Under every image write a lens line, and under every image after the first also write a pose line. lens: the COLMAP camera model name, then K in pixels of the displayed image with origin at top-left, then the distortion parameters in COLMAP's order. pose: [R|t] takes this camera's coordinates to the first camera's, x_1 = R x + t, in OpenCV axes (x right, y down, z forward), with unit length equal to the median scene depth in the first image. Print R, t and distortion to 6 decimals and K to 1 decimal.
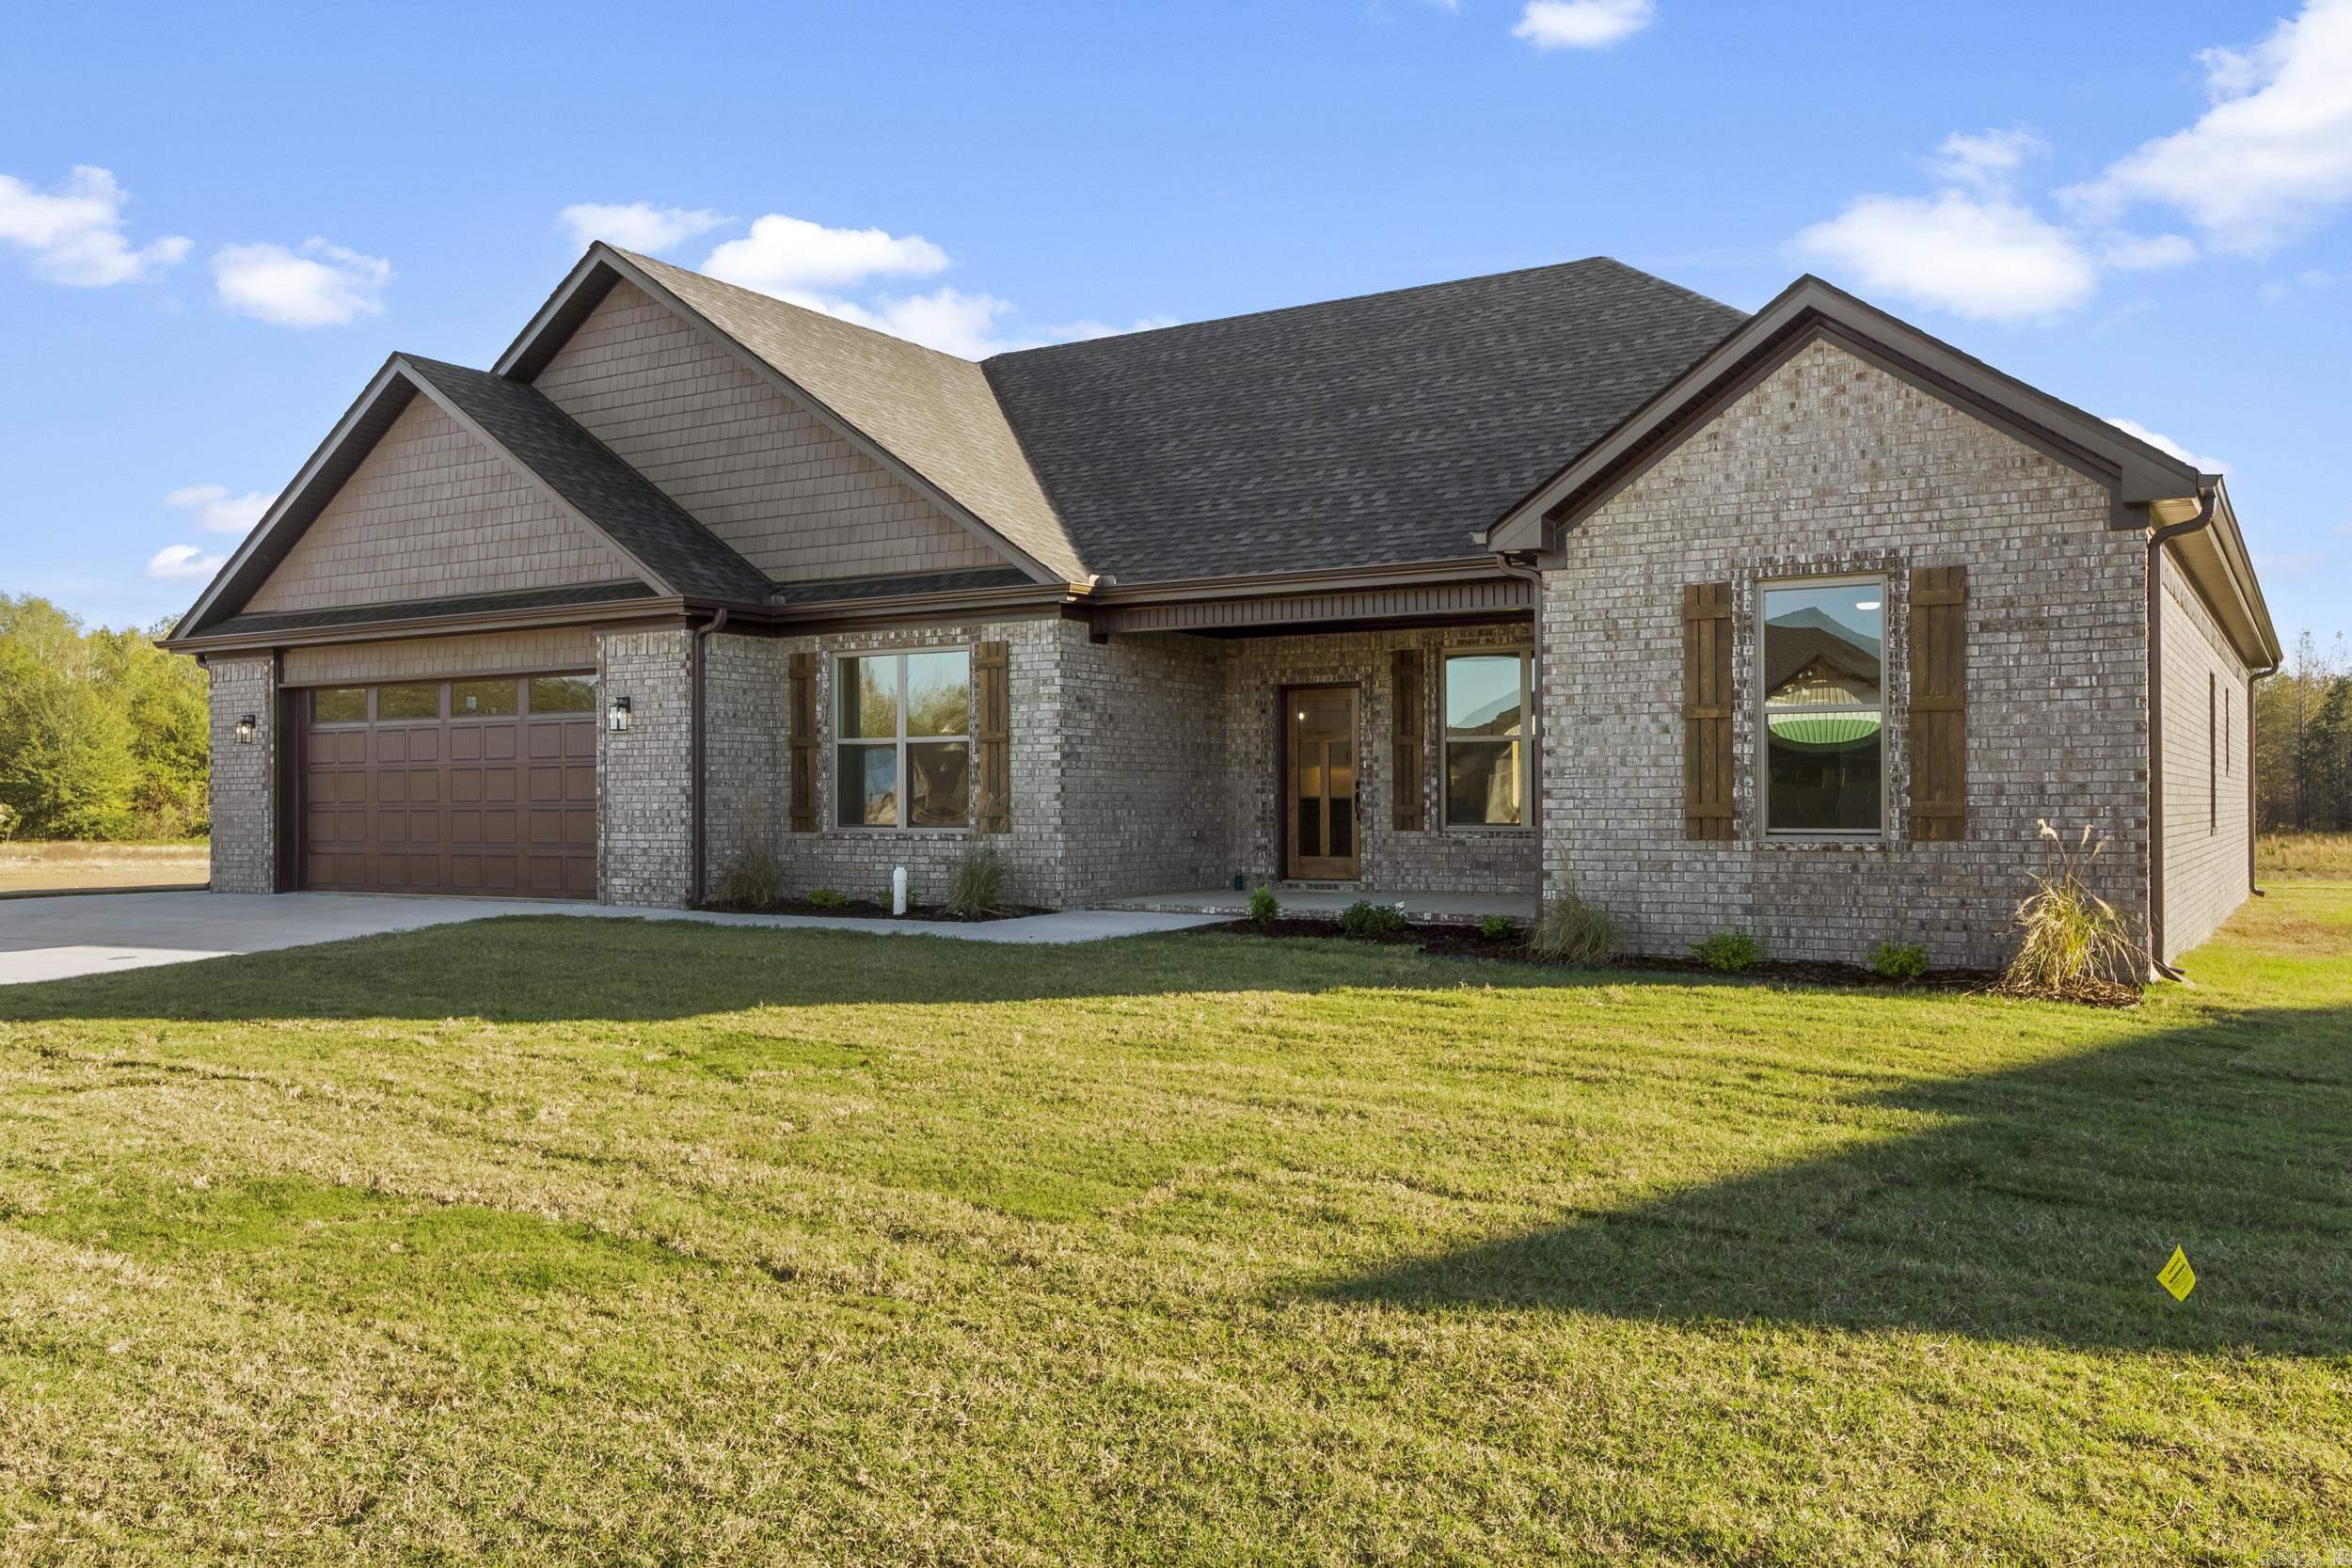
lens RADIAL K [[1868.2, 0, 1176.0], [0, 1868.2, 784.0], [0, 0, 1]] dist [-0.001365, -0.006294]
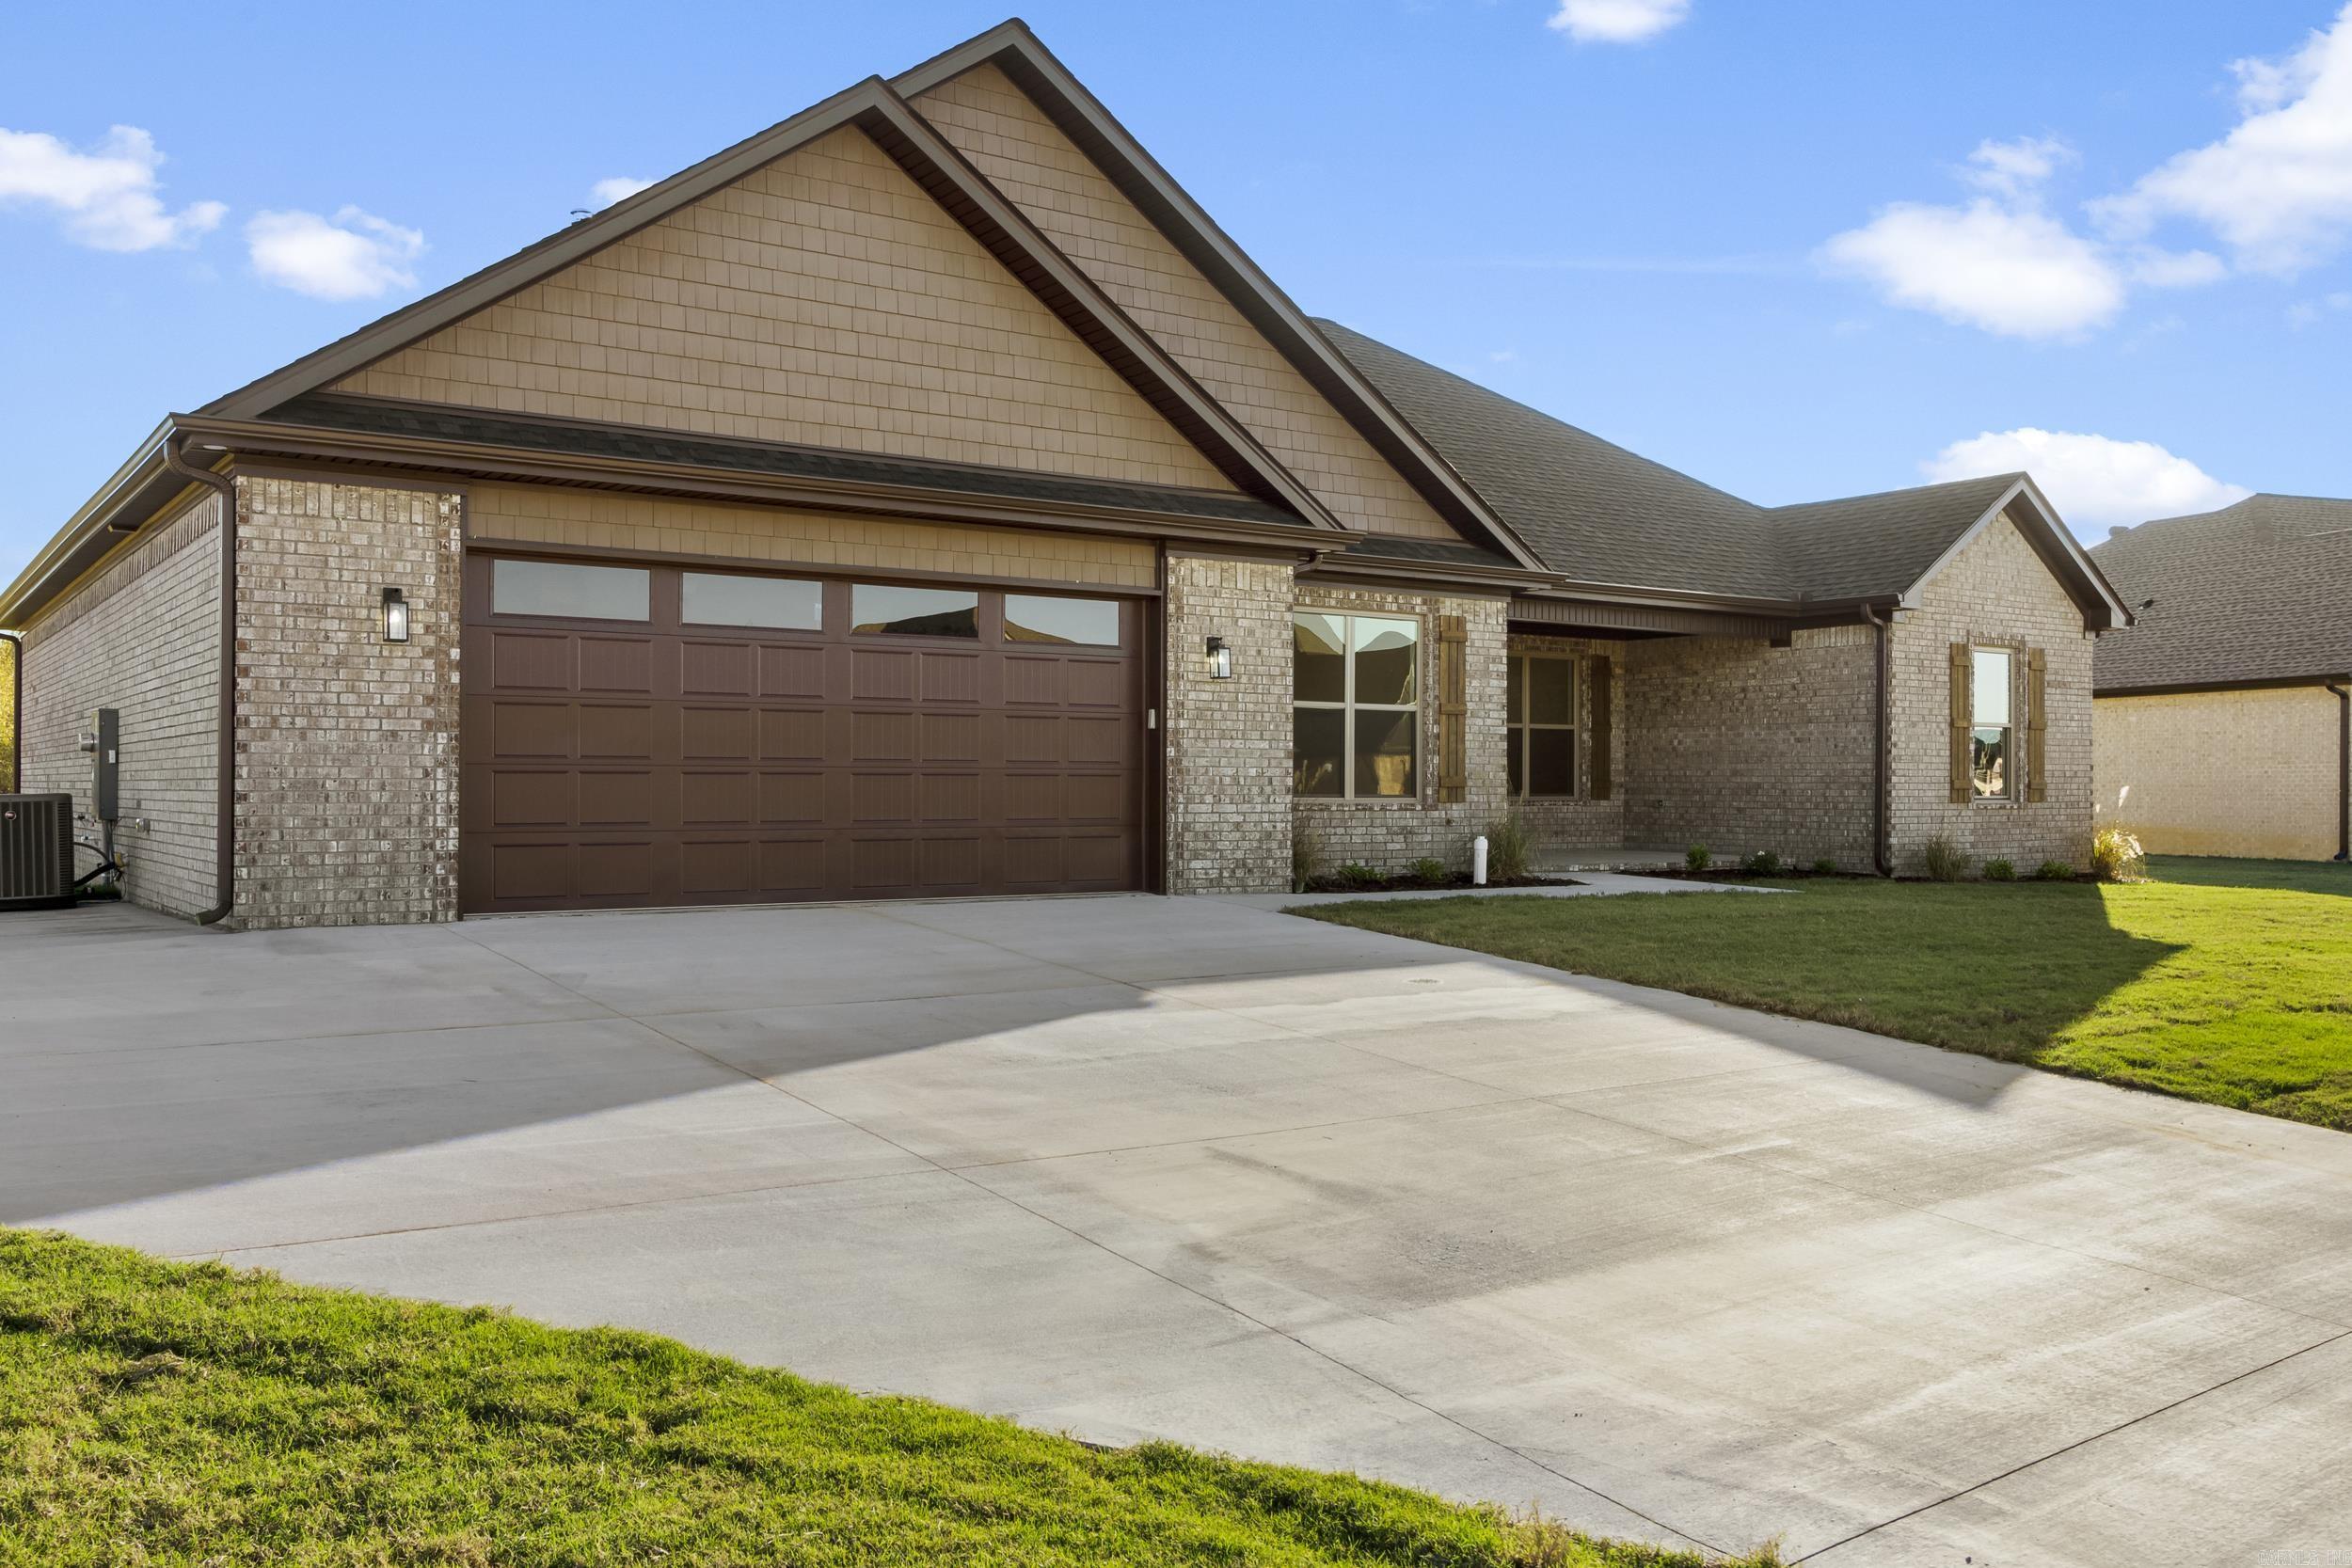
lens RADIAL K [[1951.3, 0, 1176.0], [0, 1951.3, 784.0], [0, 0, 1]] dist [-0.009139, -0.003580]
pose [[0.392395, 0.006864, 0.919771, -1.111133], [-0.015337, 0.999882, -0.000919, 0.018875], [-0.919669, -0.013746, 0.392453, 0.697780]]
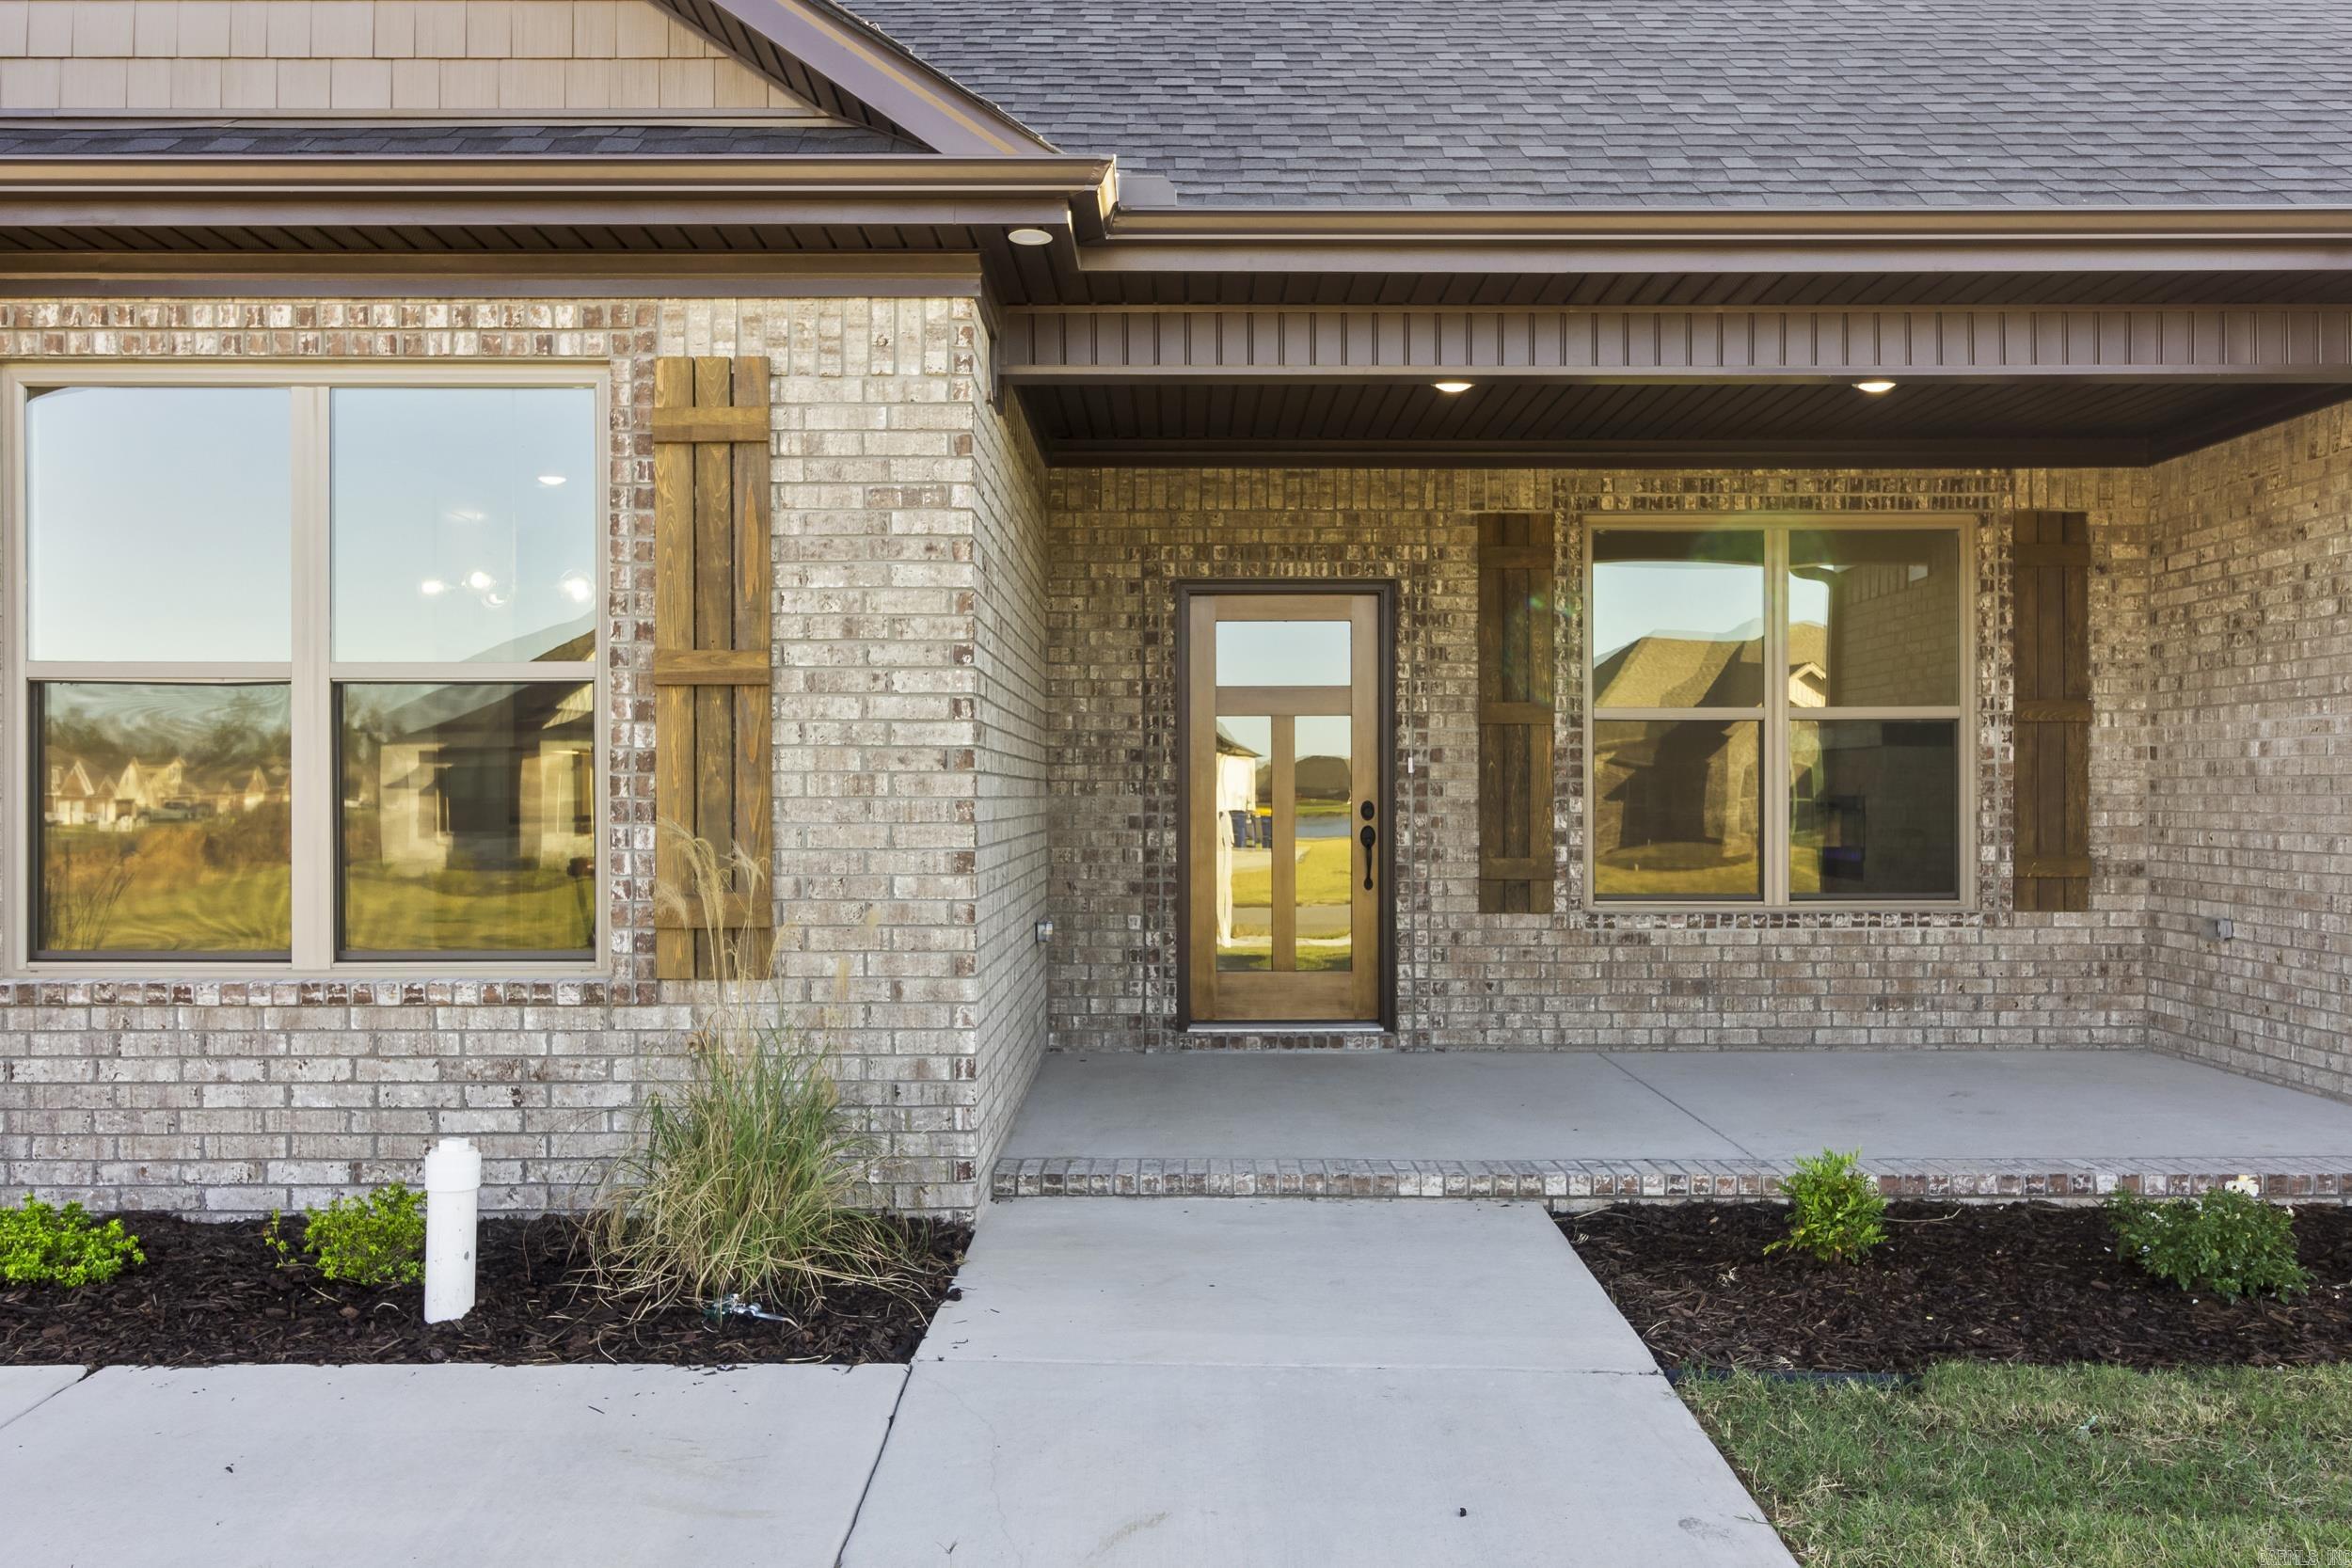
lens RADIAL K [[1868.2, 0, 1176.0], [0, 1868.2, 784.0], [0, 0, 1]] dist [-0.001365, -0.006294]
pose [[0.846755, 0.004454, 0.531965, -0.191045], [-0.007183, 0.999970, 0.003060, -0.007323], [-0.531935, -0.006412, 0.846761, 0.678541]]
